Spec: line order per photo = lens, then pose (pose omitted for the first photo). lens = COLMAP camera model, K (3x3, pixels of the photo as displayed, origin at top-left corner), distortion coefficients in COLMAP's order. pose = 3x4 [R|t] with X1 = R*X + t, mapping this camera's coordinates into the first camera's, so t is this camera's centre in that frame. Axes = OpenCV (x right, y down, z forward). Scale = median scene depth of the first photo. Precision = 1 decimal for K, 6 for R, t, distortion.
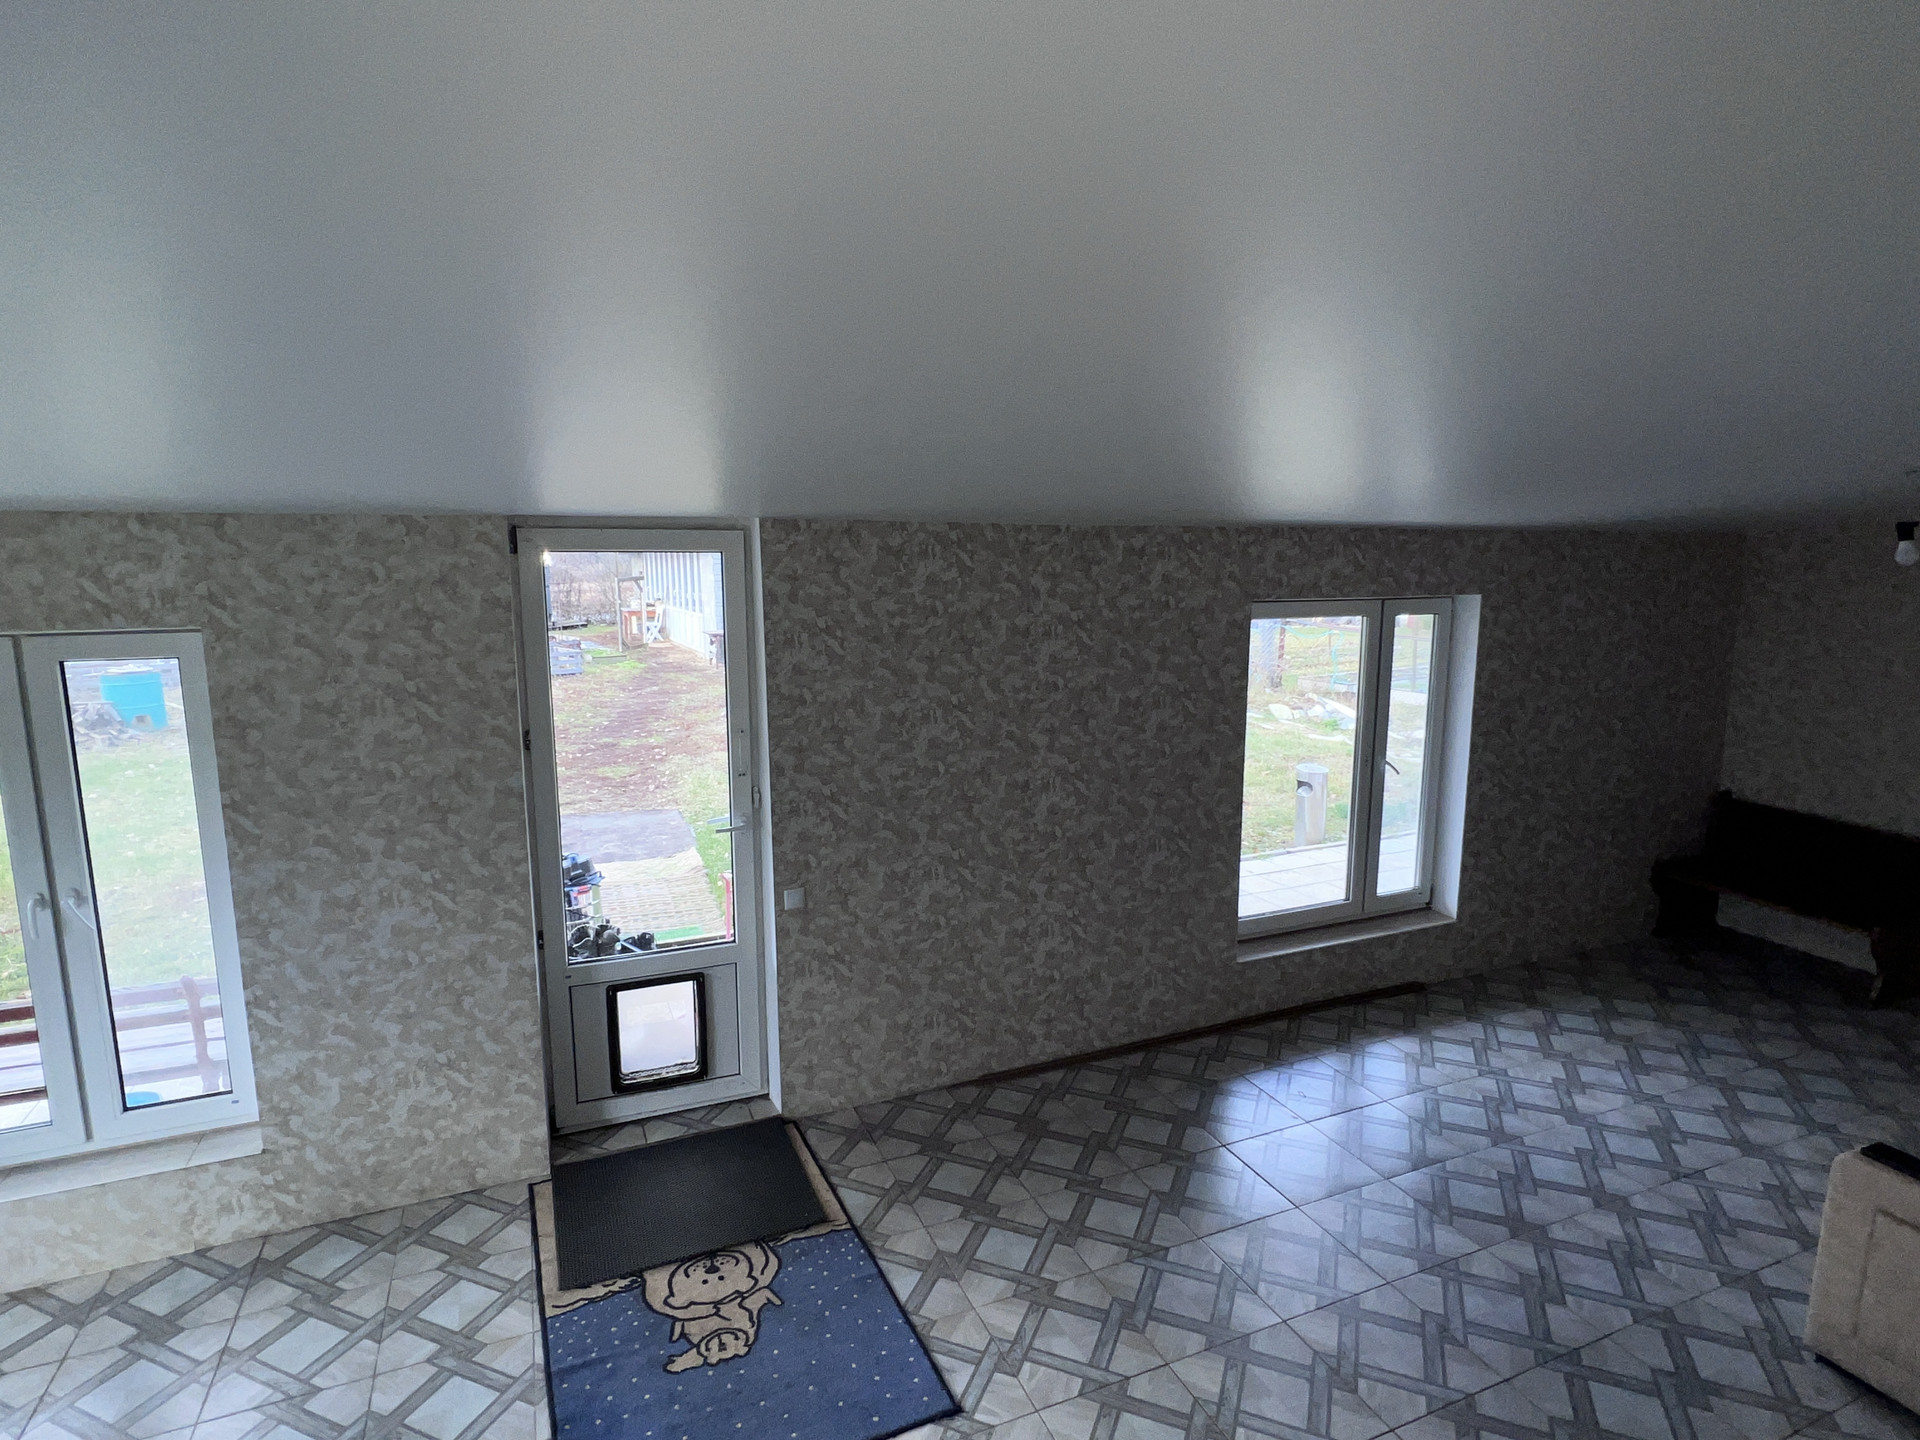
lens RADIAL K [[1010.6, 0, 956.6], [0, 1010.6, 719.5], [0, 0, 1]] dist [-0.007737, 0.002145]
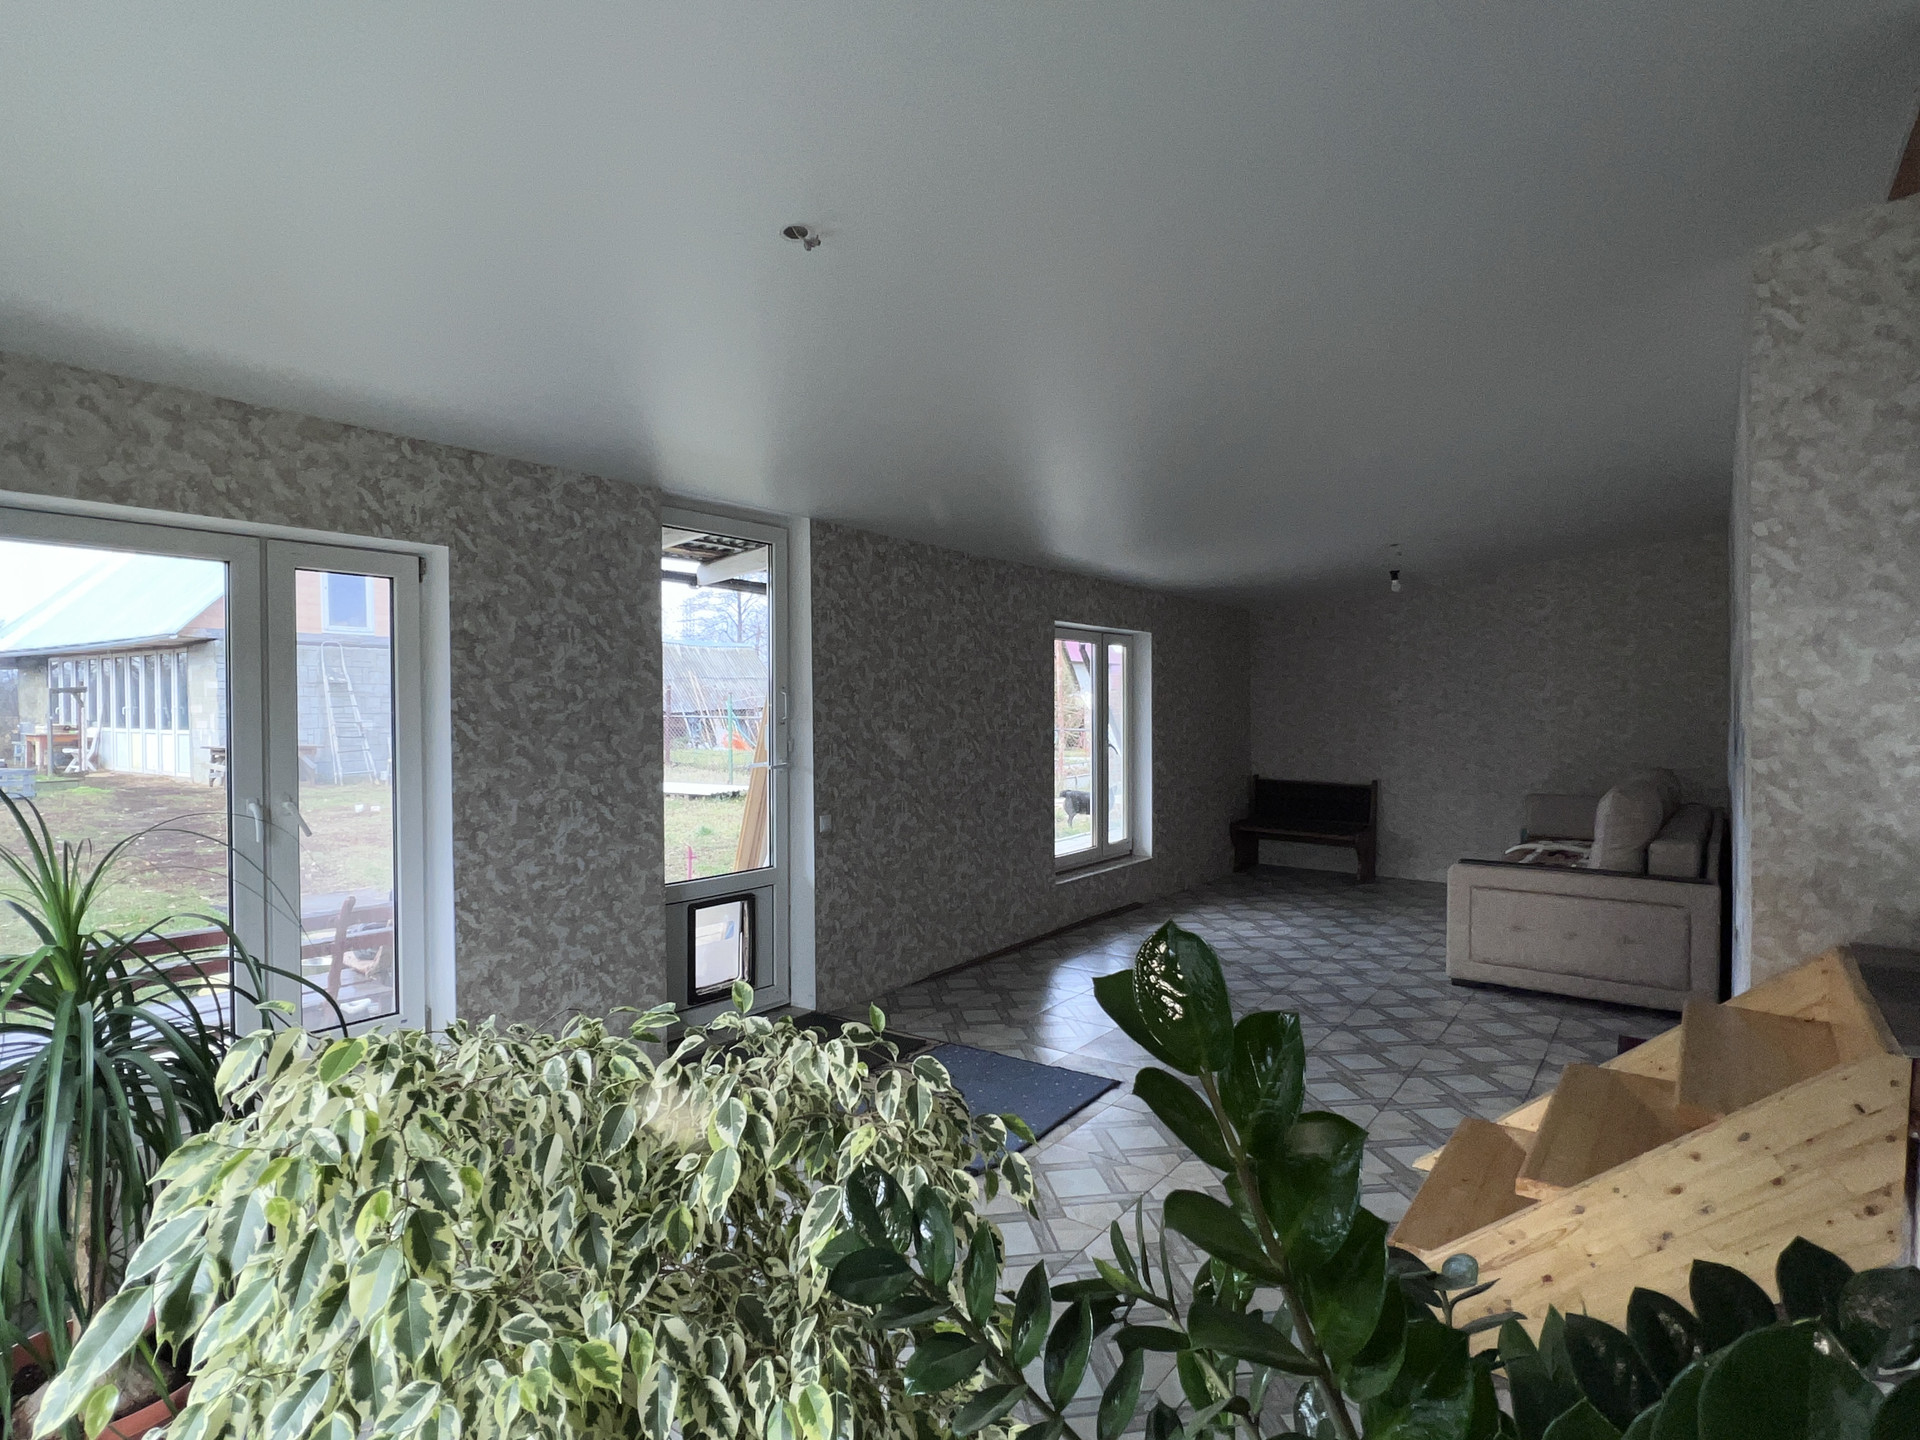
lens RADIAL K [[1010.6, 0, 953.2], [0, 1010.6, 719.1], [0, 0, 1]] dist [-0.007737, 0.002145]
pose [[0.860268, -0.007012, 0.509794, -0.772585], [0.082759, 0.988565, -0.126056, 0.259368], [-0.503080, 0.150632, 0.851011, -0.179974]]
